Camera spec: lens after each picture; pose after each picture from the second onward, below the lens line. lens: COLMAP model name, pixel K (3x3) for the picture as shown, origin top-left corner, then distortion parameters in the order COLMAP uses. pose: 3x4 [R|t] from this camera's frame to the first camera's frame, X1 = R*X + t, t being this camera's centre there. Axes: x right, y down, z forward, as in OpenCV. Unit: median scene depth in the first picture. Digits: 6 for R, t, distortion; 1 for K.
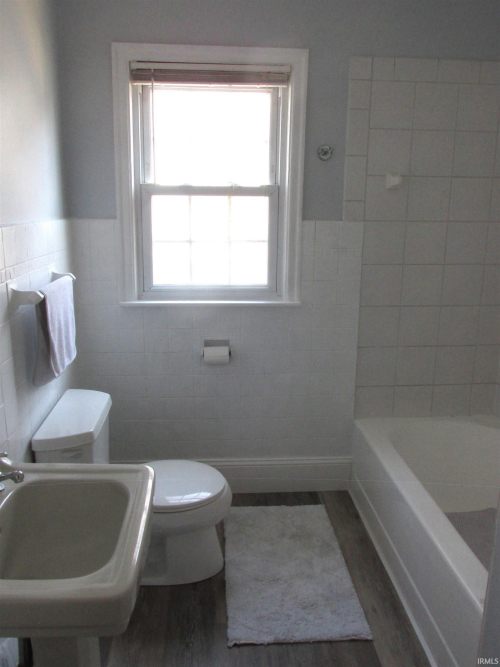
lens RADIAL K [[583.5, 0, 250.4], [0, 583.5, 335.0], [0, 0, 1]] dist [0.004995, -0.007766]
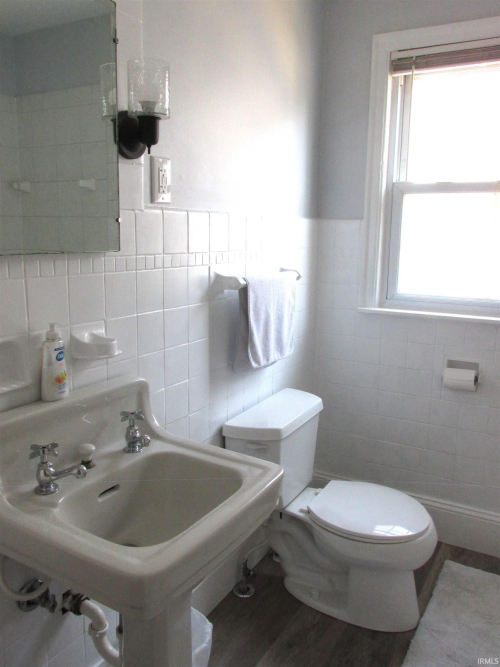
lens RADIAL K [[583.5, 0, 248.6], [0, 583.5, 333.2], [0, 0, 1]] dist [0.004995, -0.007766]
pose [[0.827564, 0.100635, -0.552277, 0.167207], [-0.133492, 0.990858, -0.019480, 0.028924], [0.545268, 0.089845, 0.833433, 0.130932]]
